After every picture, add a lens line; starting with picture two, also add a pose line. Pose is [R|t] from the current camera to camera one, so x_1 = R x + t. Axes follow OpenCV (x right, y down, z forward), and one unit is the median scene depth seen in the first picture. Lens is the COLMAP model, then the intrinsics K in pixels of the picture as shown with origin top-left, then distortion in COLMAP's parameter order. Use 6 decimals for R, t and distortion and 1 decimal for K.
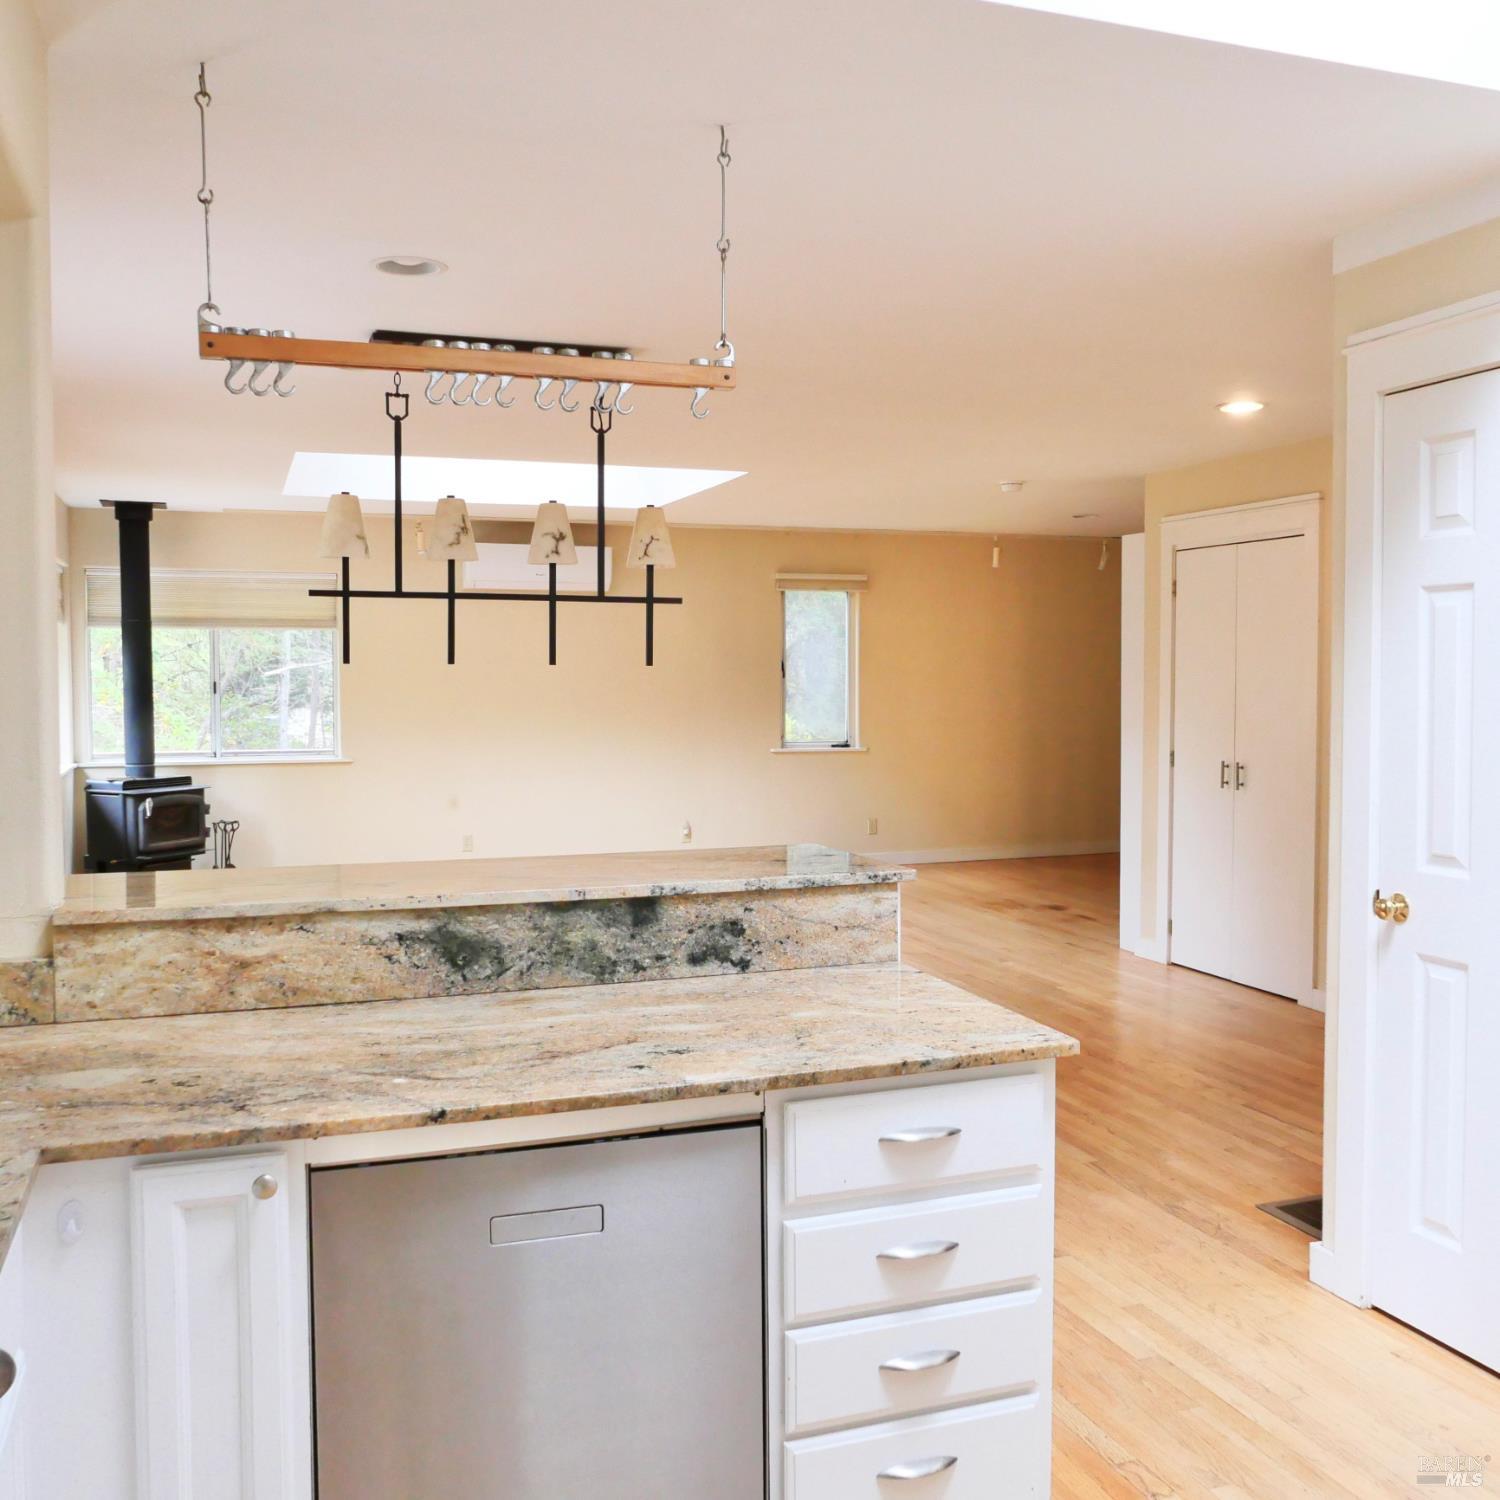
lens RADIAL K [[1473.2, 0, 750.0], [0, 1473.2, 750.0], [0, 0, 1]] dist [-0.034717, 0.014000]
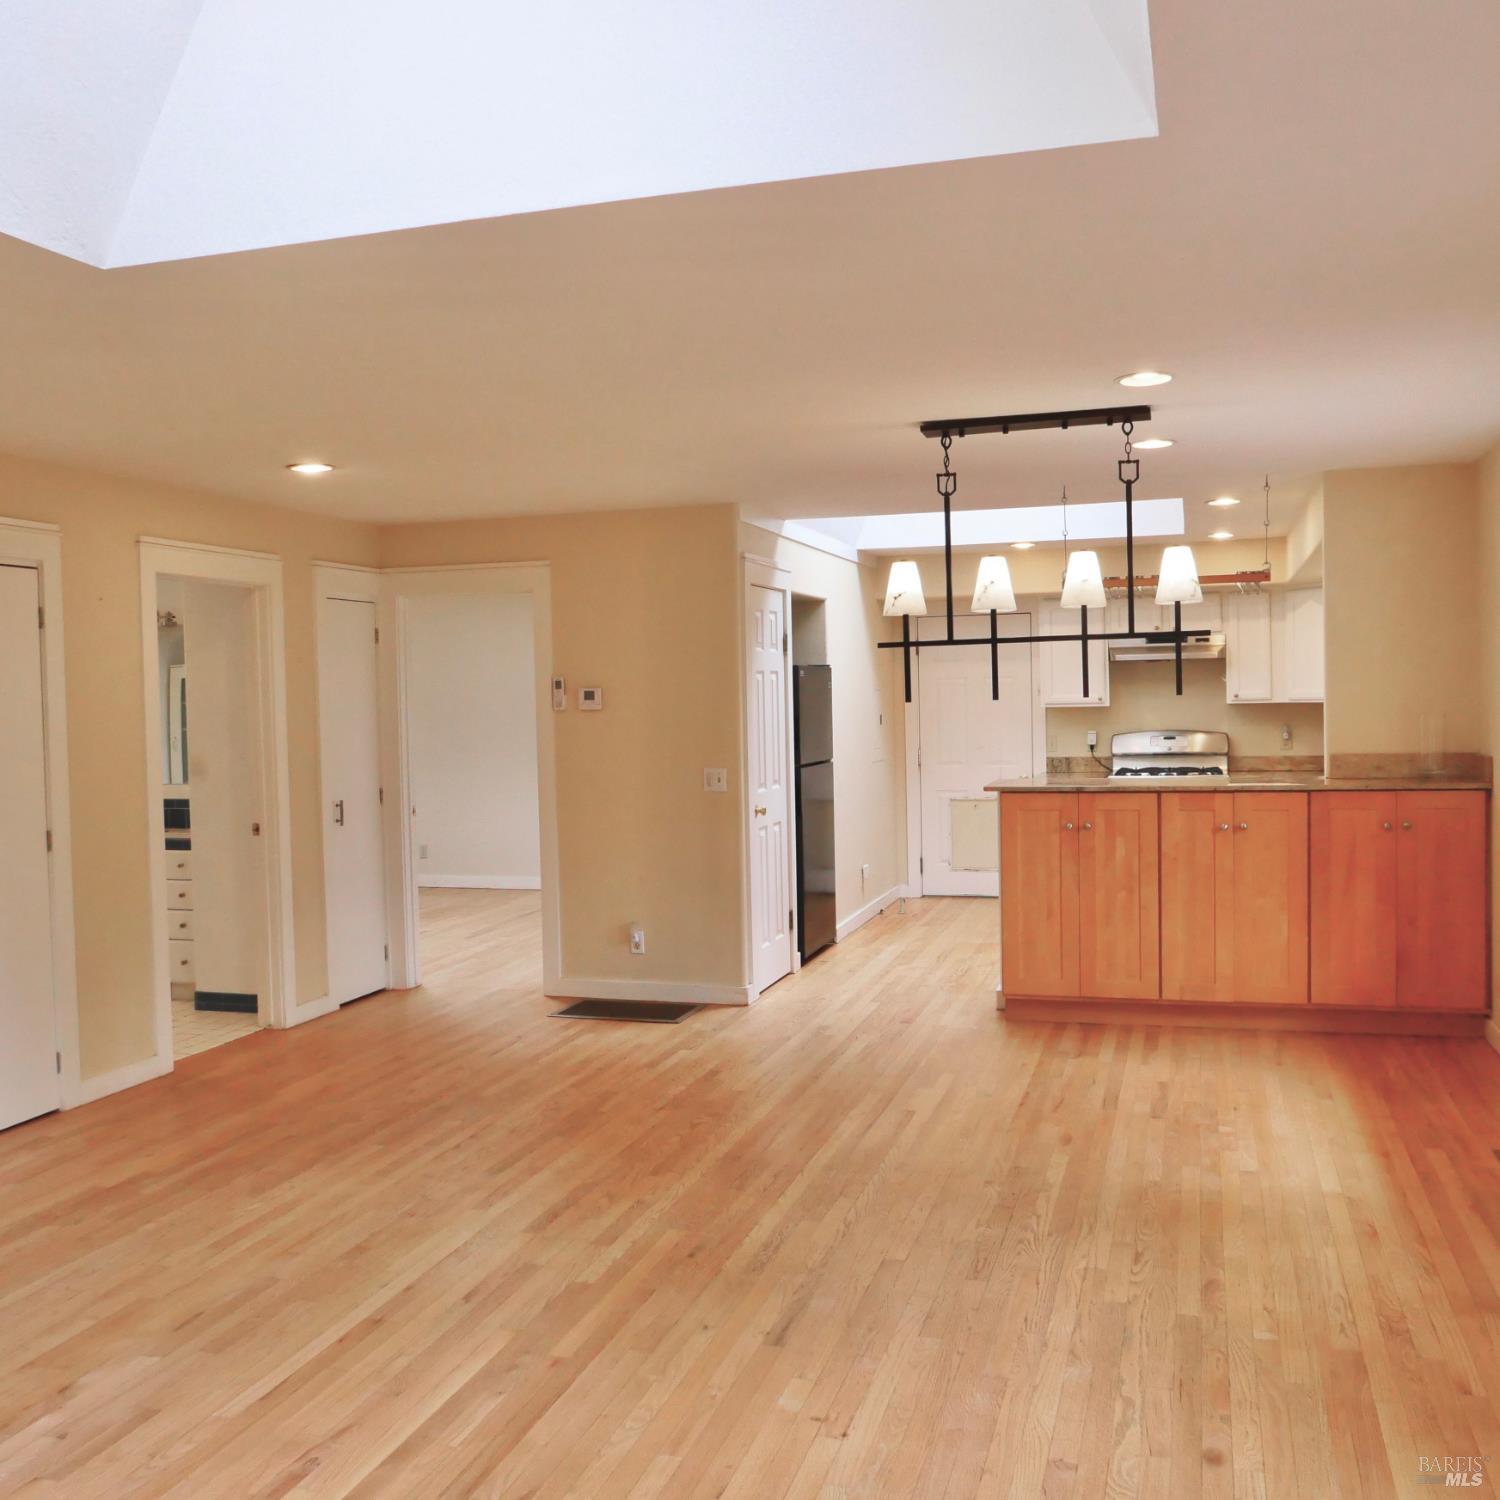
lens RADIAL K [[1454.4, 0, 750.0], [0, 1454.4, 750.0], [0, 0, 1]] dist [-0.022509, 0.003286]
pose [[-0.798326, -0.001537, 0.602223, -1.143809], [0.055942, 0.995484, 0.076699, -0.201557], [-0.599621, 0.094921, -0.794635, 3.478254]]
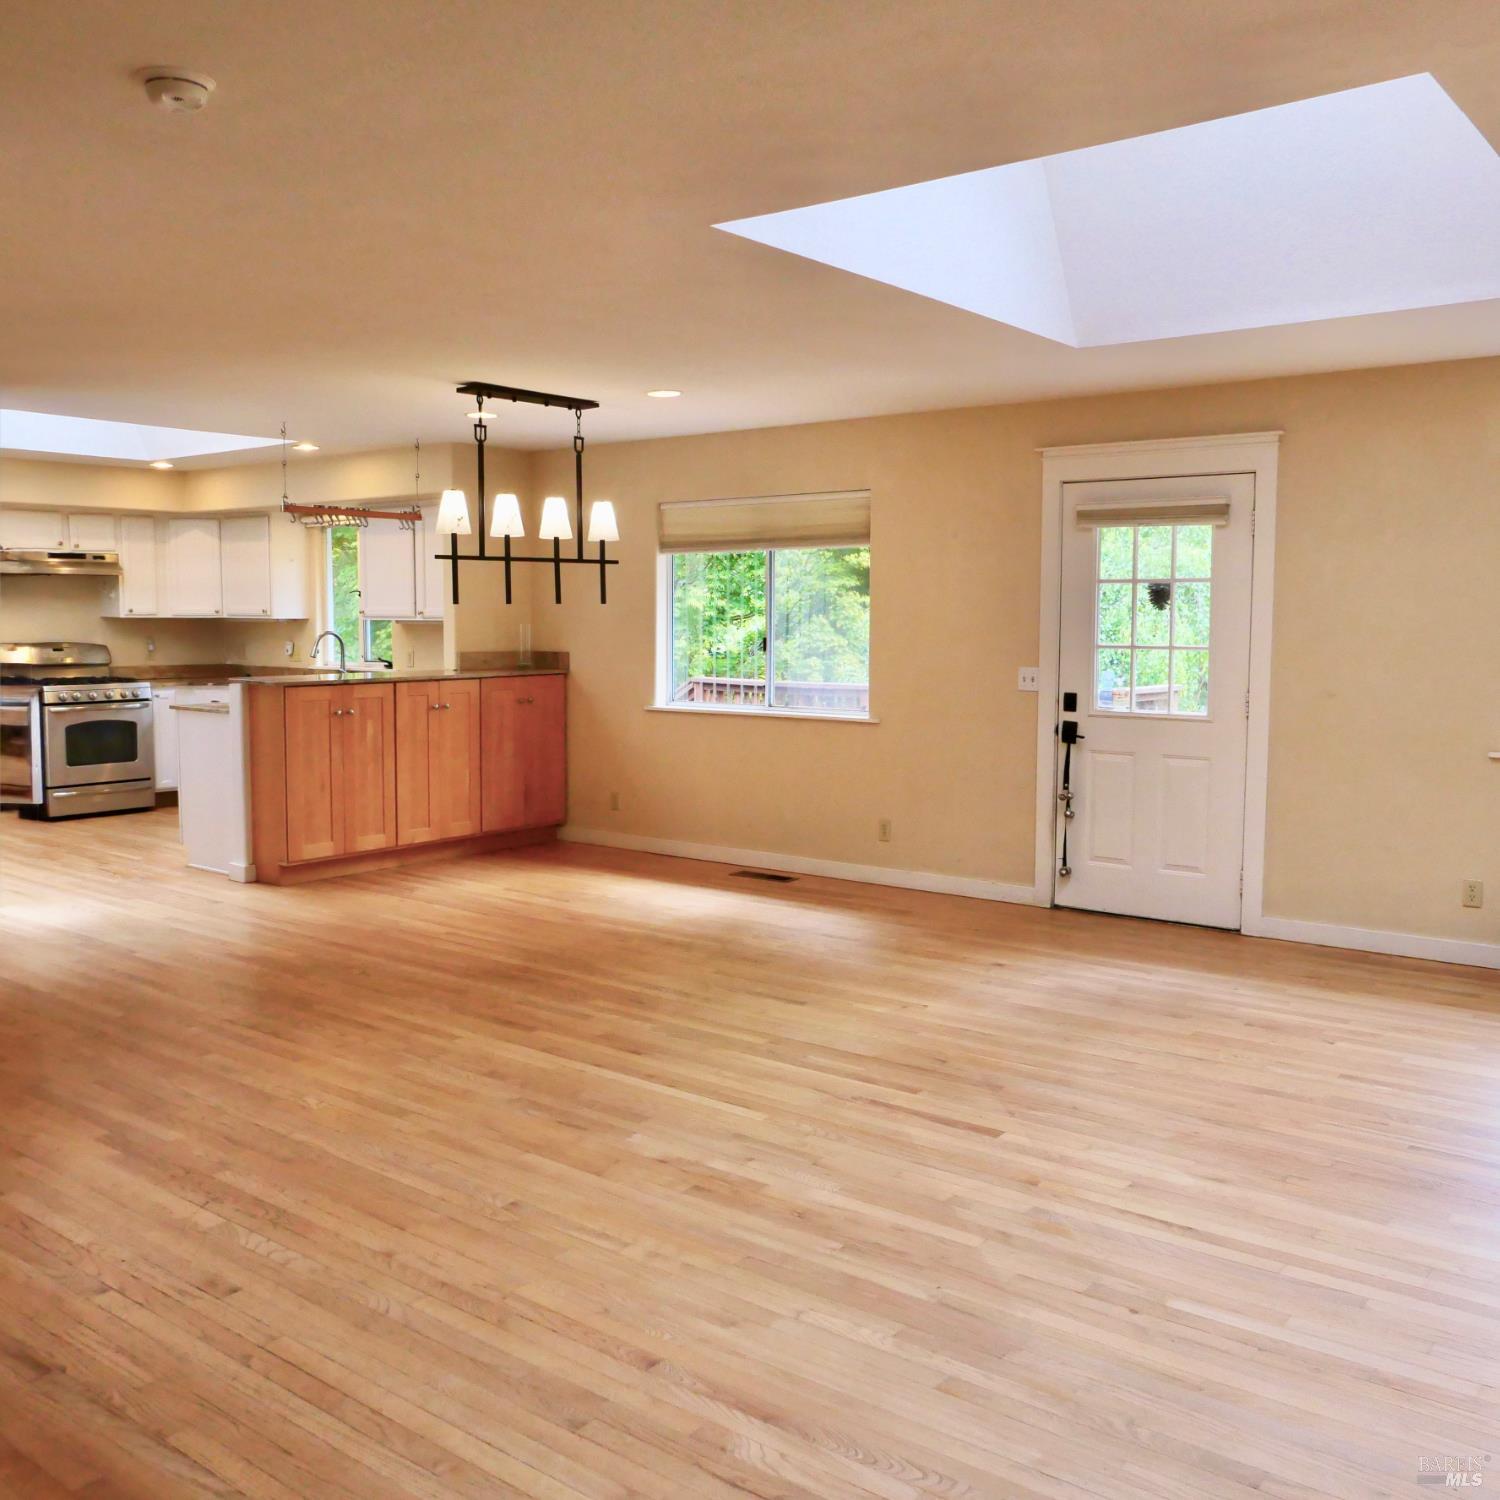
lens RADIAL K [[1437.9, 0, 755.3], [0, 1437.9, 746.8], [0, 0, 1]] dist [-0.034982, 0.033840]
pose [[-0.850930, 0.048962, -0.522992, 0.731937], [-0.028736, 0.989816, 0.139420, -0.217263], [0.524493, 0.133666, -0.840857, 4.121674]]
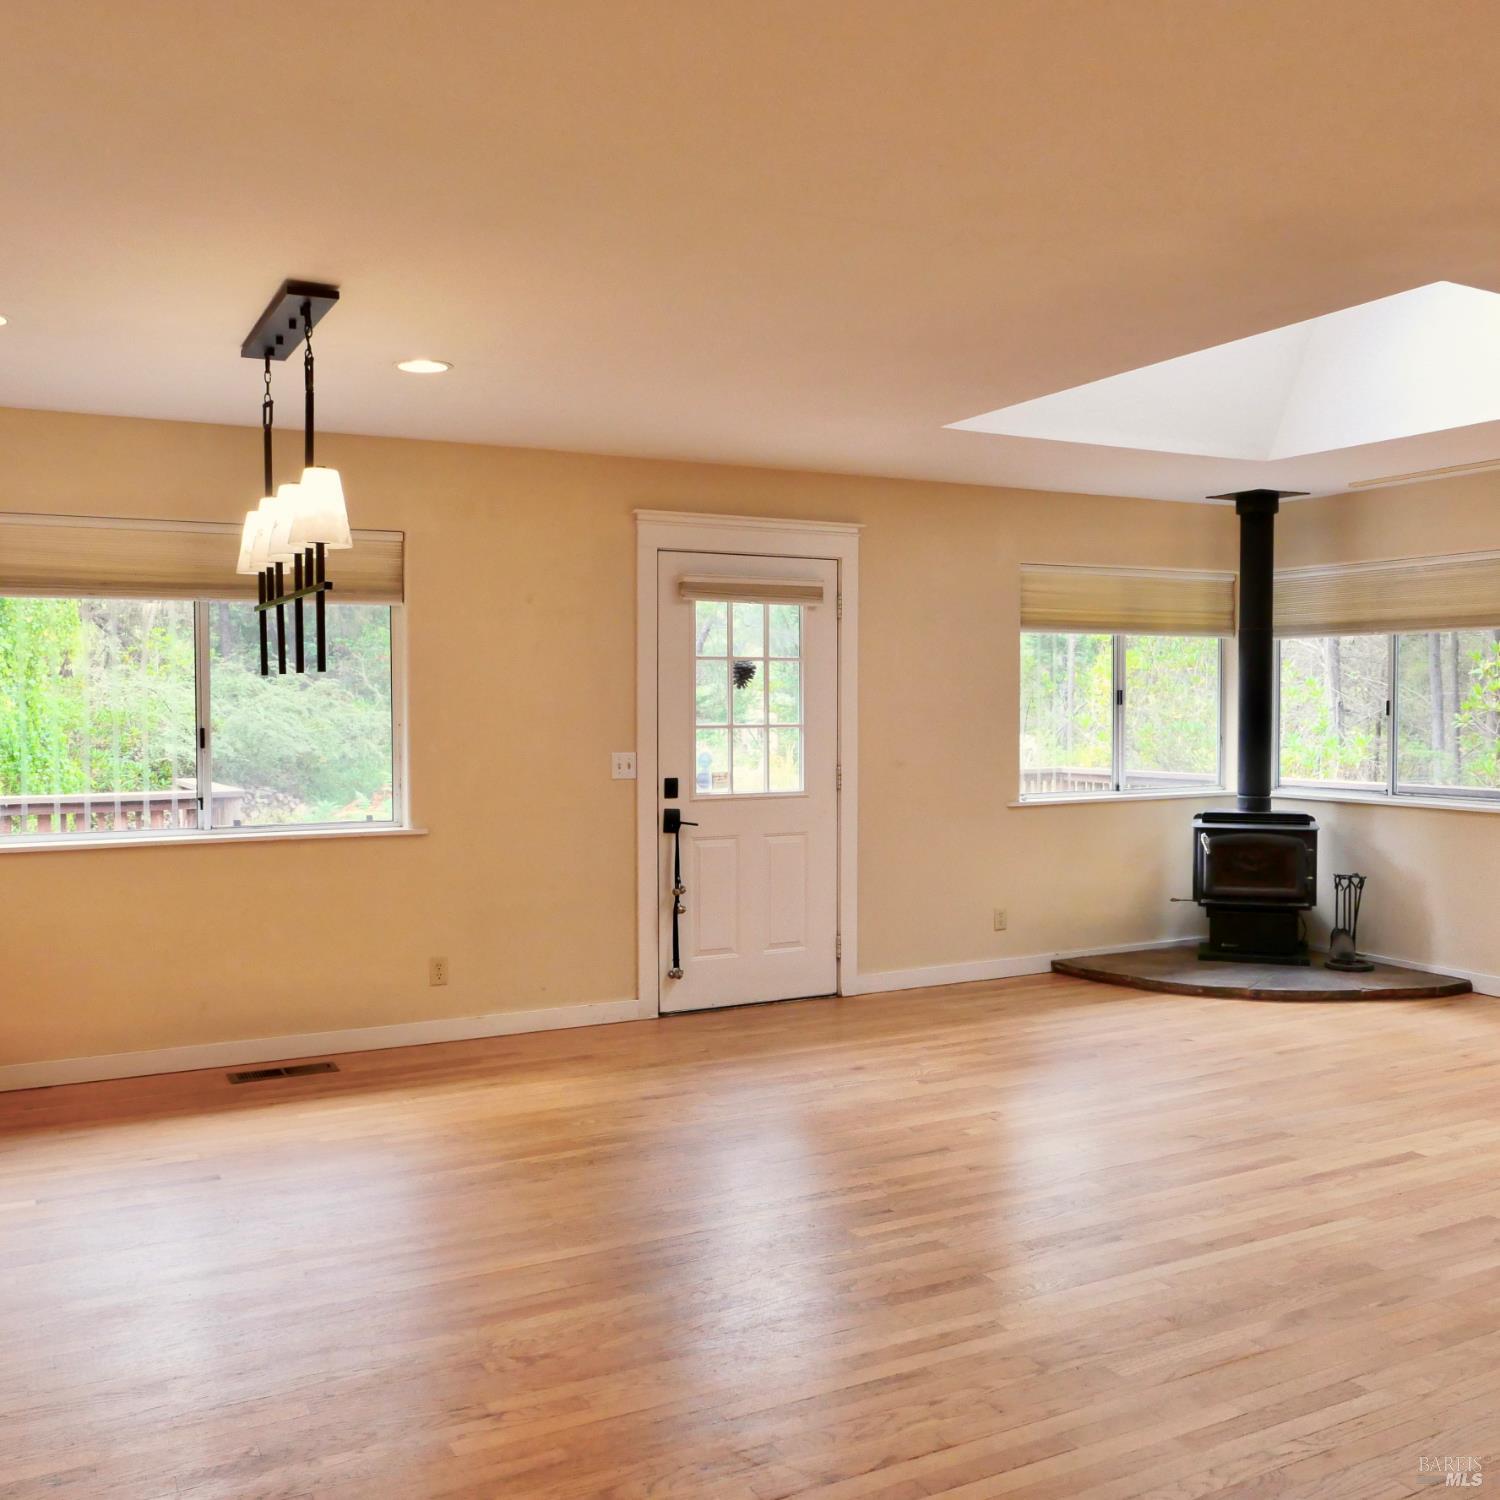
lens RADIAL K [[1437.9, 0, 755.3], [0, 1437.9, 746.8], [0, 0, 1]] dist [-0.034982, 0.033840]
pose [[0.139247, 0.032065, -0.989738, 1.274752], [-0.050452, 0.998407, 0.025248, -0.085342], [0.988972, 0.046418, 0.140643, 1.990913]]
